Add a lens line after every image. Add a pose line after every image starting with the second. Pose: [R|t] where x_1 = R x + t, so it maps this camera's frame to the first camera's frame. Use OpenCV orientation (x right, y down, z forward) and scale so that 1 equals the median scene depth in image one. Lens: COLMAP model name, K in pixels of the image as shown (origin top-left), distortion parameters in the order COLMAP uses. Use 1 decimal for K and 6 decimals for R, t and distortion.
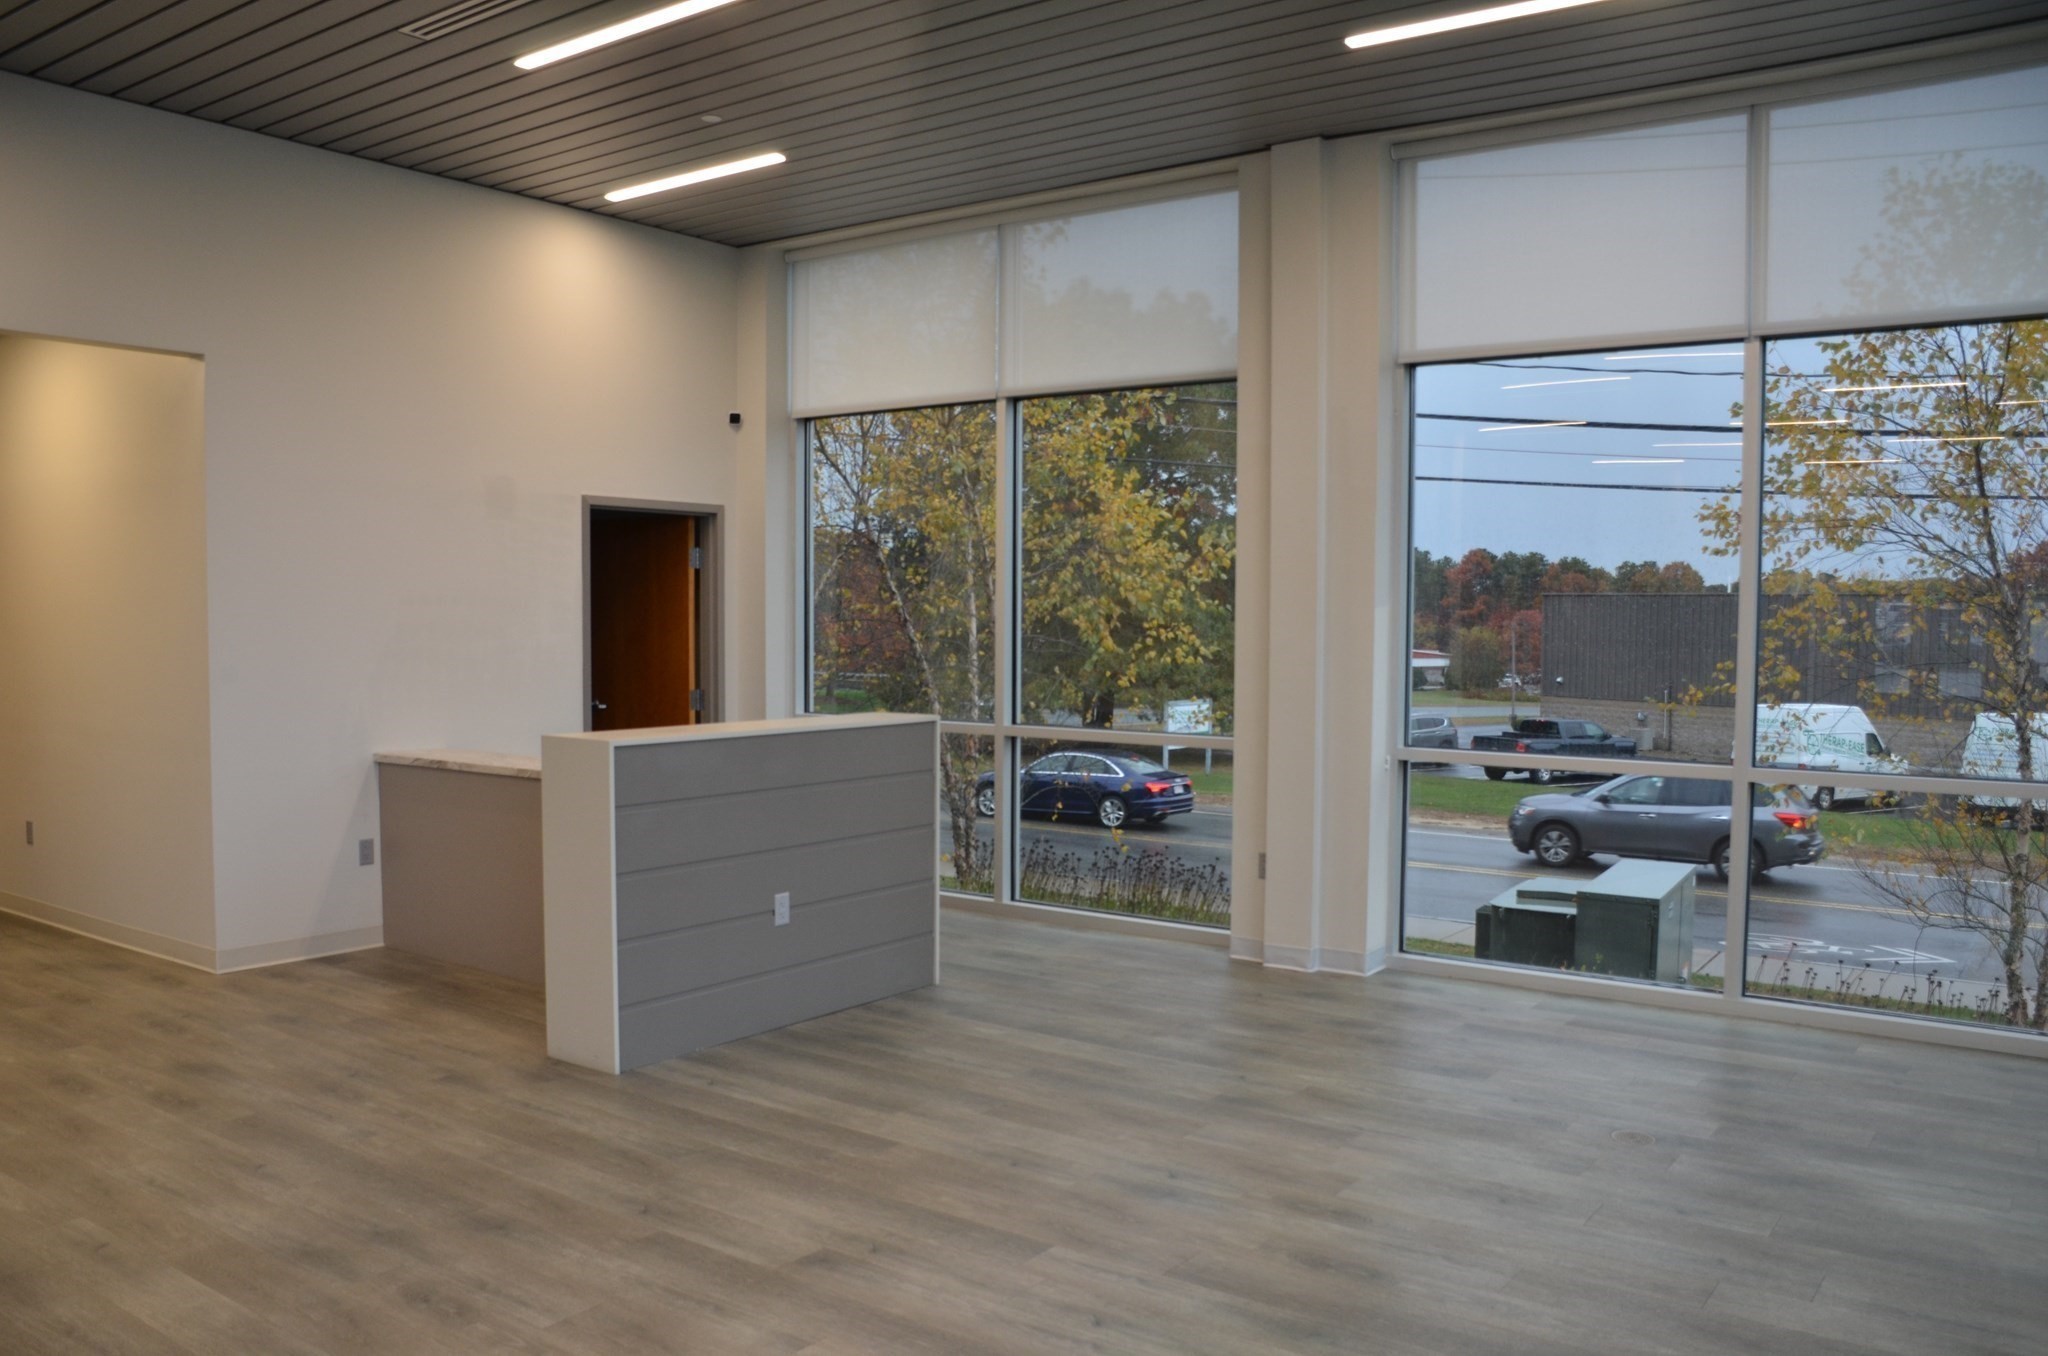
lens RADIAL K [[1667.6, 0, 1020.4], [0, 1667.6, 668.9], [0, 0, 1]] dist [-0.073850, 0.012269]
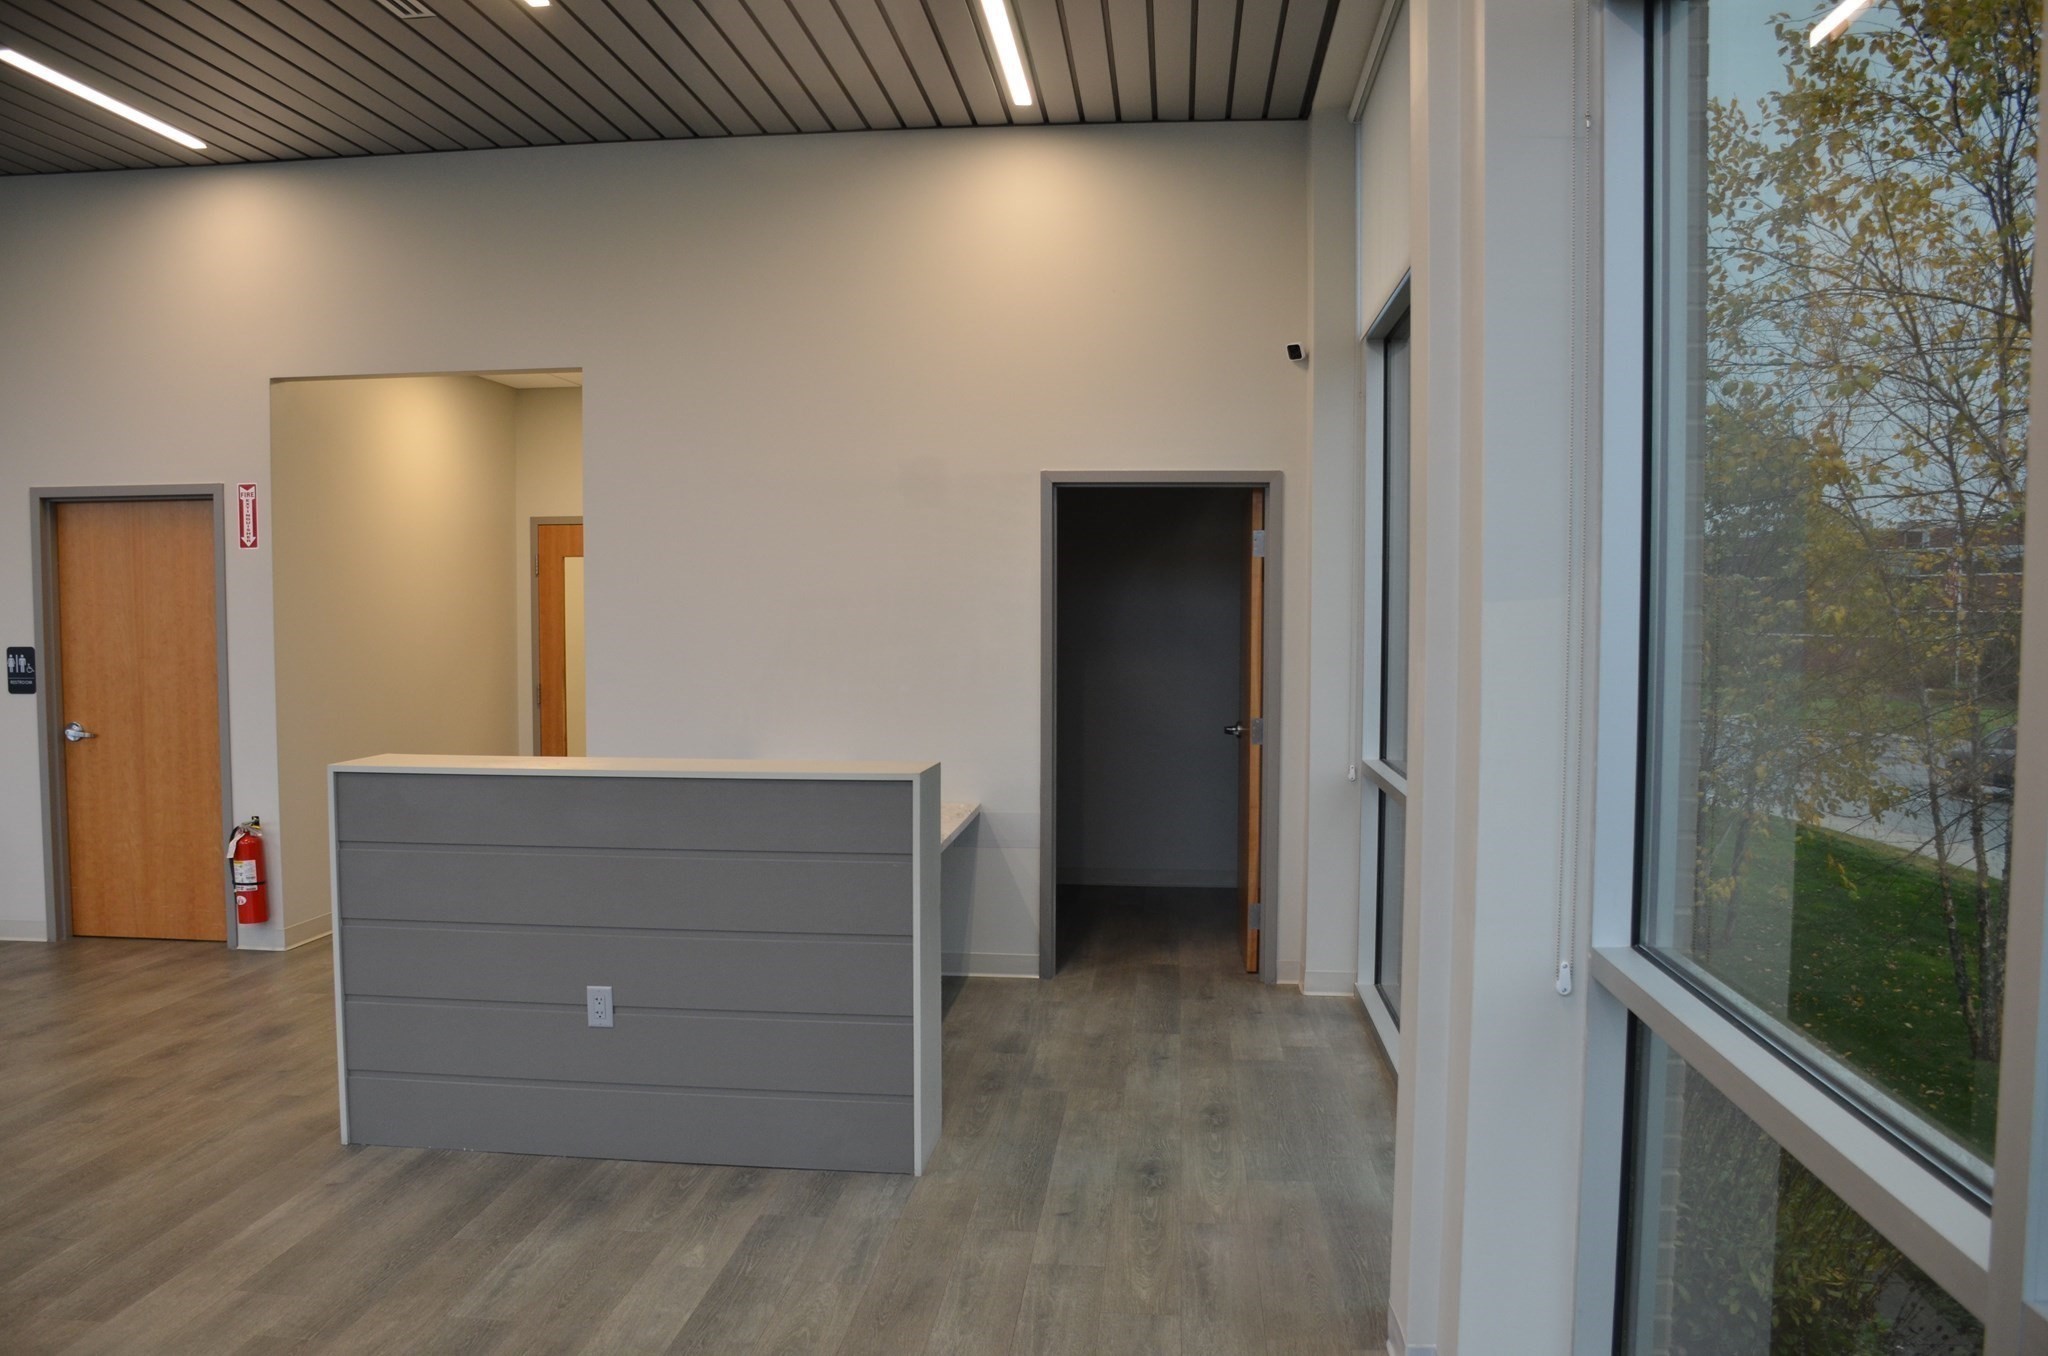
lens RADIAL K [[1667.6, 0, 1019.3], [0, 1667.6, 700.0], [0, 0, 1]] dist [-0.073850, 0.012269]
pose [[0.487425, 0.048729, -0.871804, 0.650653], [-0.033895, 0.998745, 0.036874, -0.032370], [0.872507, 0.011577, 0.488465, 0.855832]]
